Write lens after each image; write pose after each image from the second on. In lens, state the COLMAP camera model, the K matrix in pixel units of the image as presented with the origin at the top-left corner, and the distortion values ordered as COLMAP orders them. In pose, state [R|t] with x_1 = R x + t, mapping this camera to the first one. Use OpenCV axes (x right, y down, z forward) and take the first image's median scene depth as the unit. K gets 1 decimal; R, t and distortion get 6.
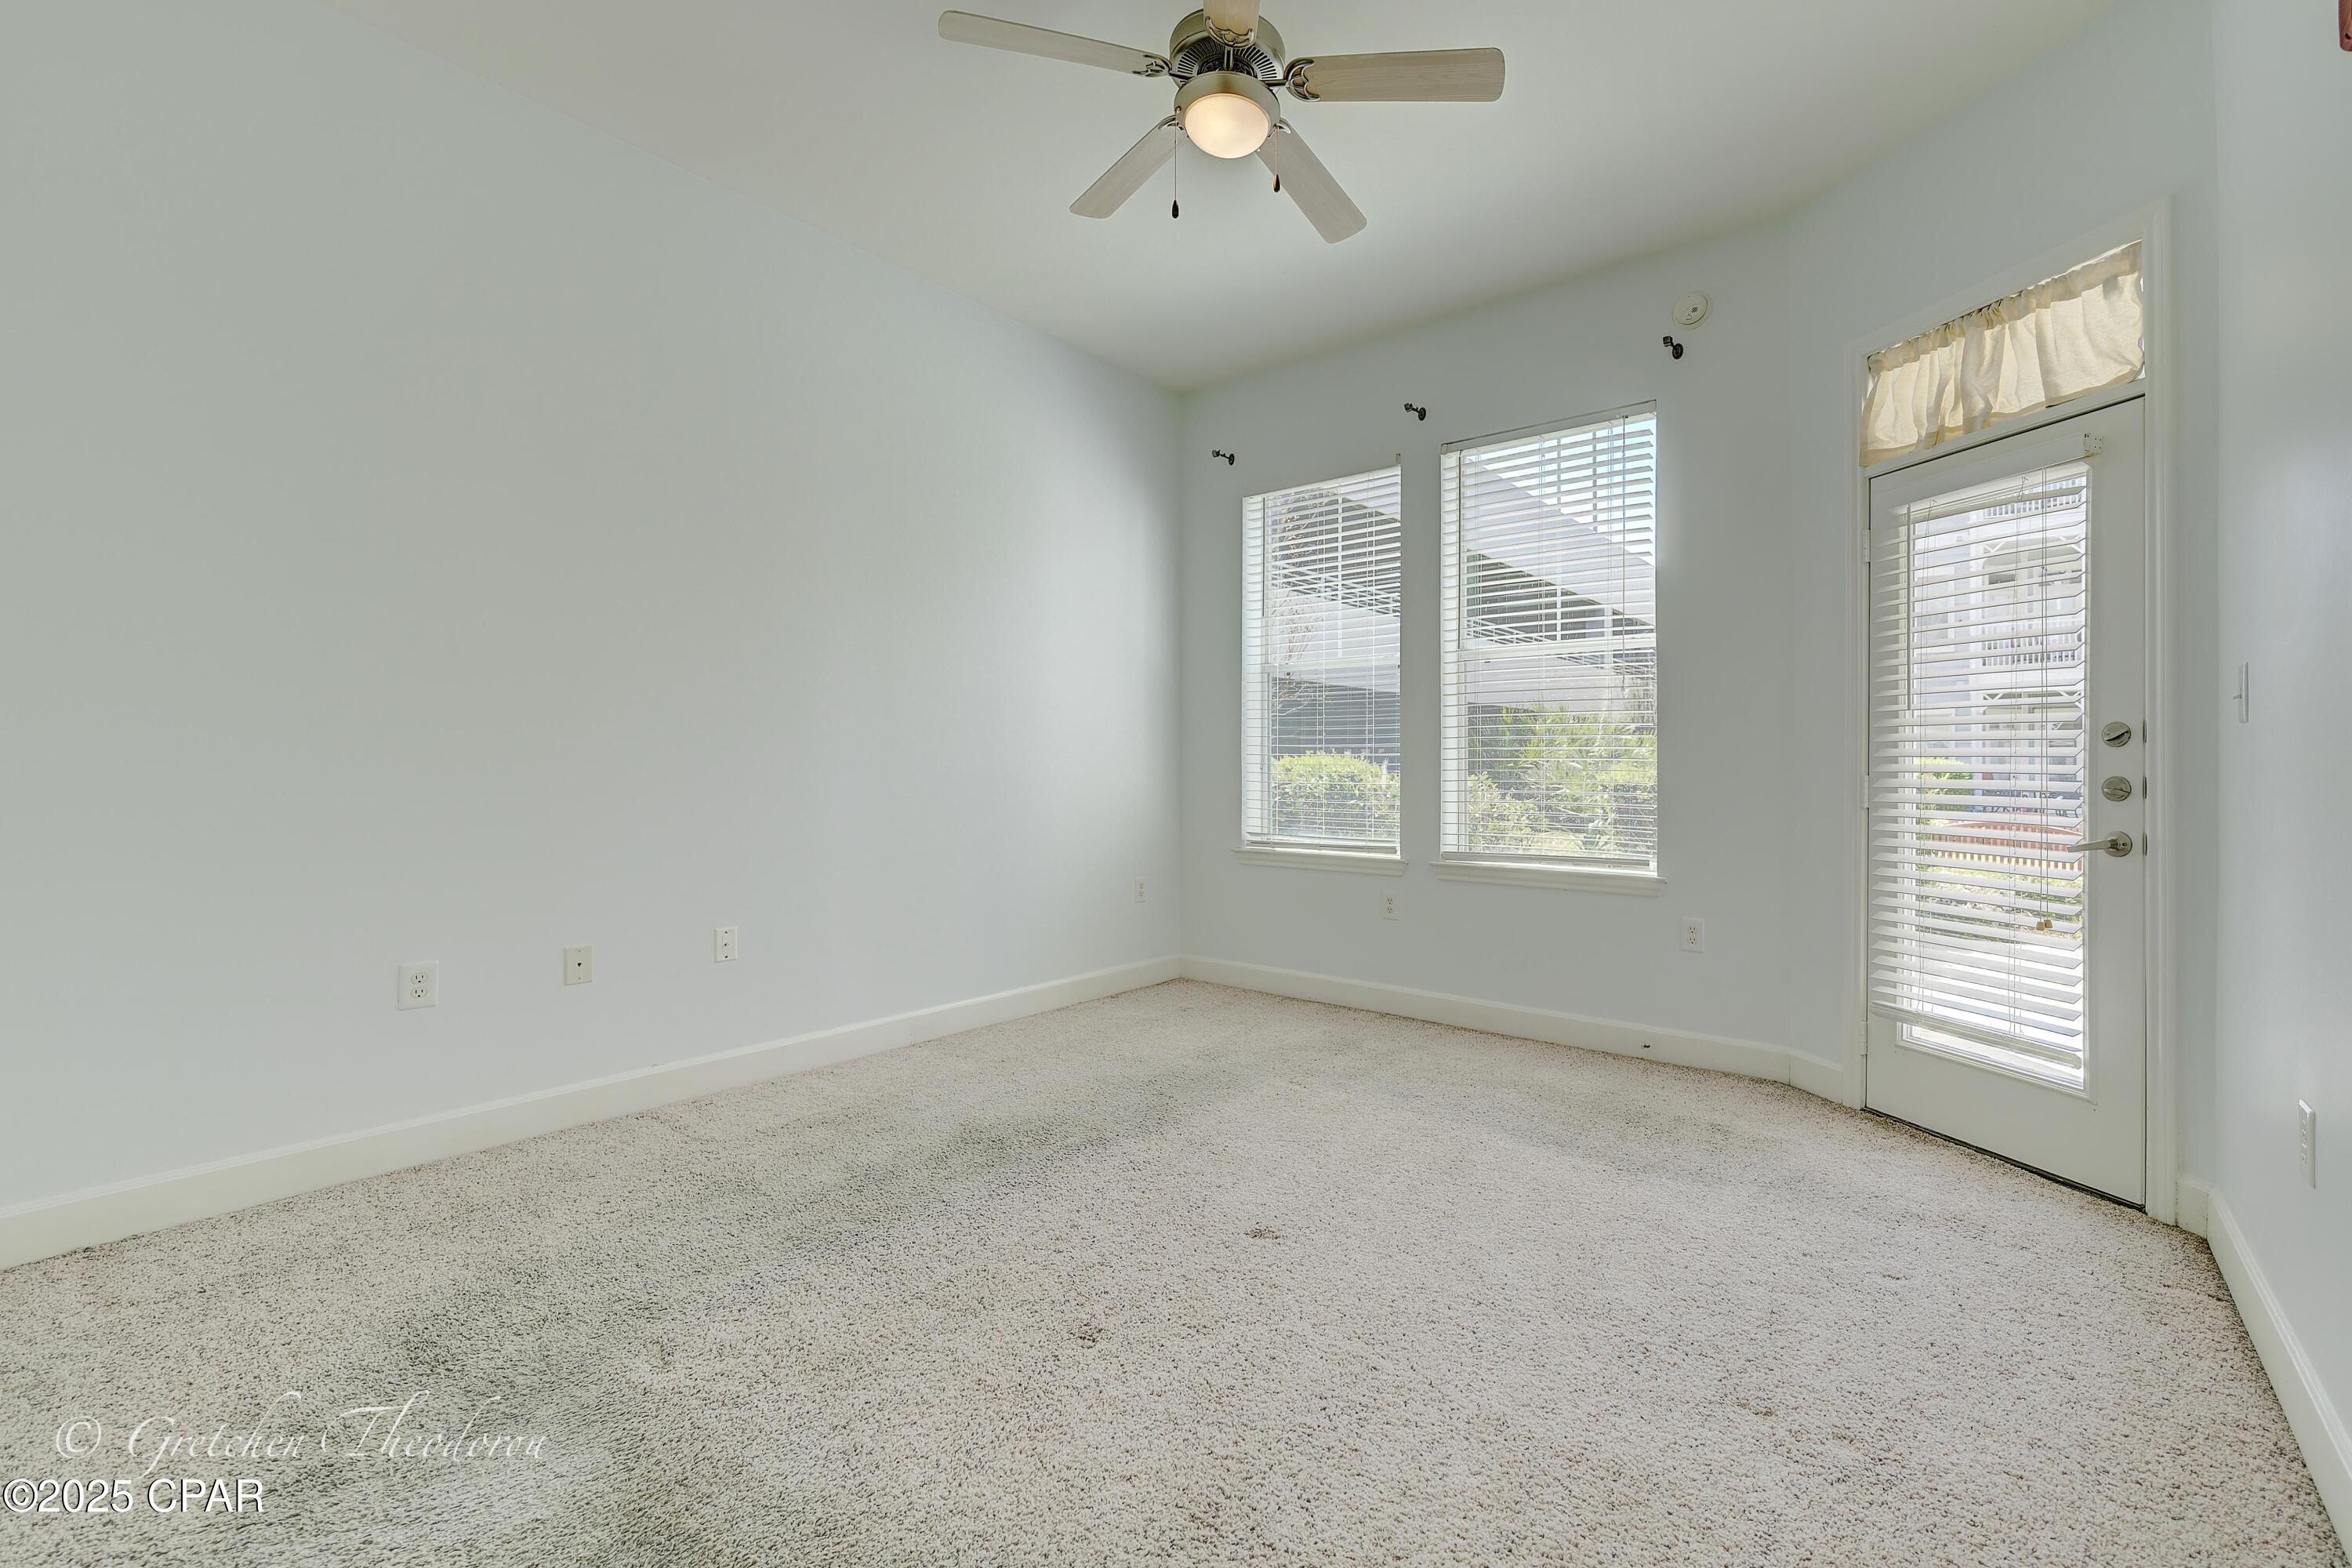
lens RADIAL K [[936.7, 0, 1199.4], [0, 936.7, 762.1], [0, 0, 1]] dist [-0.000779, -0.000335]
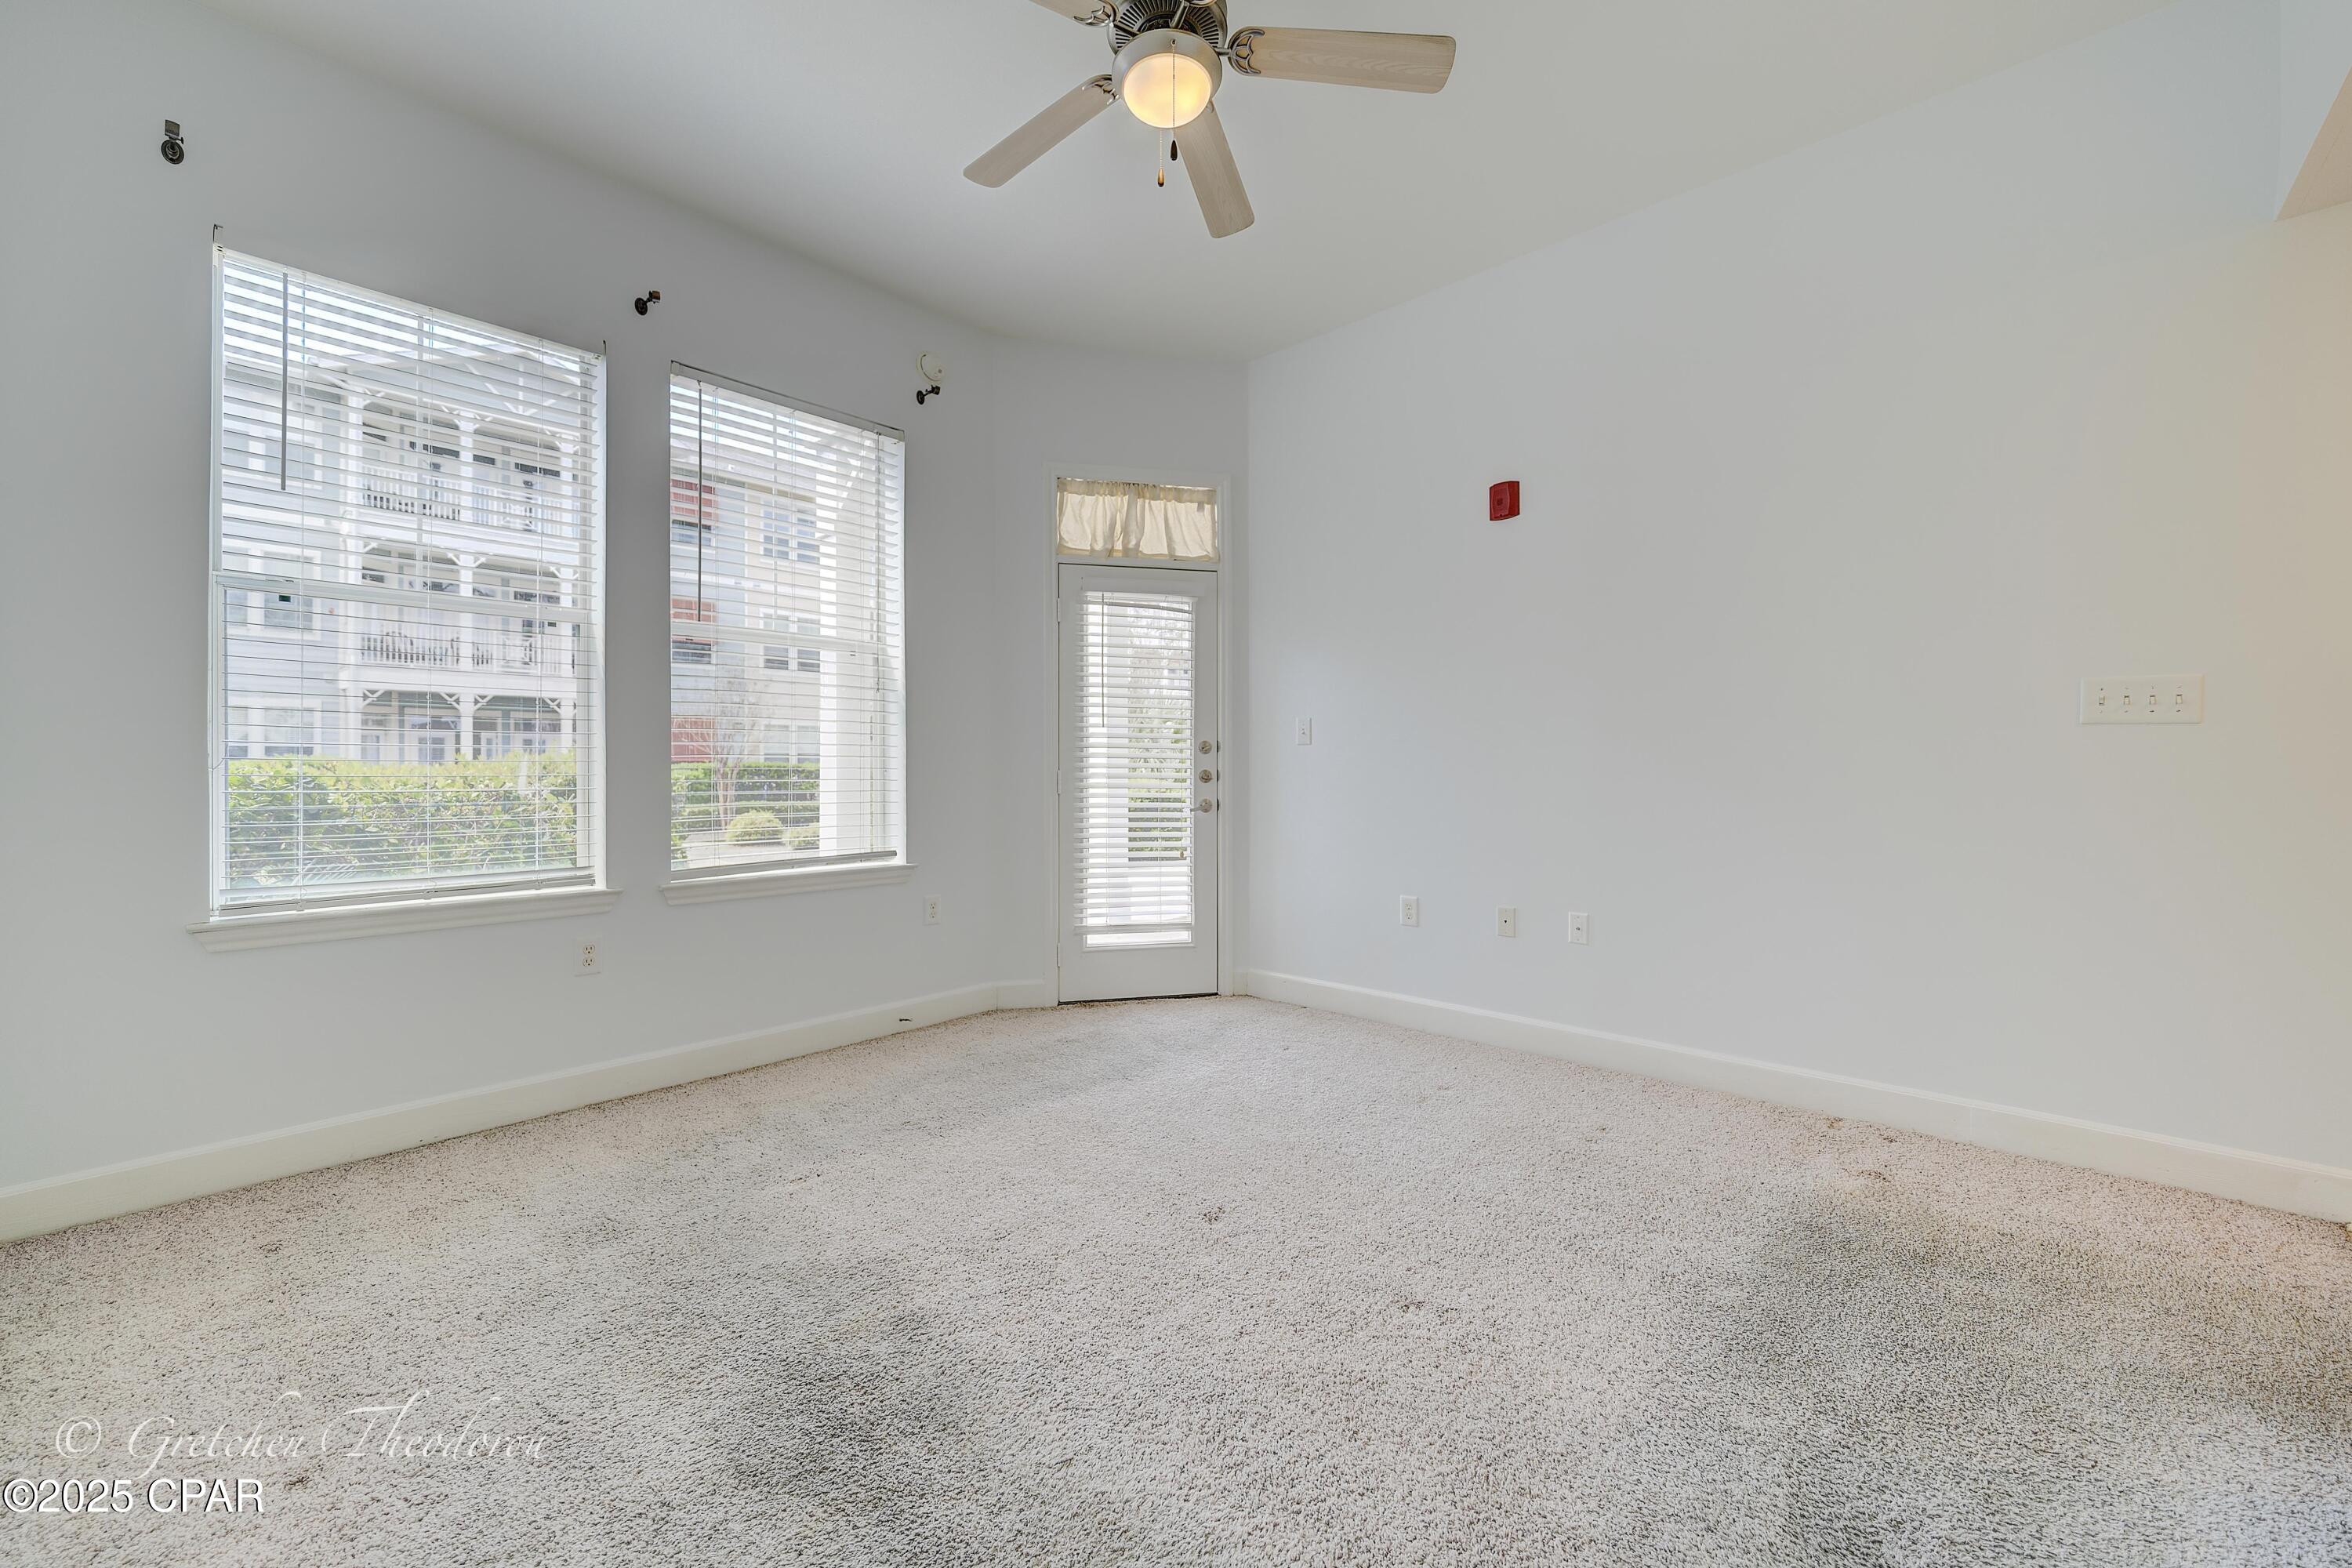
lens RADIAL K [[936.7, 0, 1199.4], [0, 936.7, 762.1], [0, 0, 1]] dist [-0.000779, -0.000335]
pose [[0.072398, 0.004036, 0.997368, -0.794840], [-0.003716, 0.999986, -0.003777, 0.006478], [-0.997369, -0.003433, 0.072412, 0.778709]]
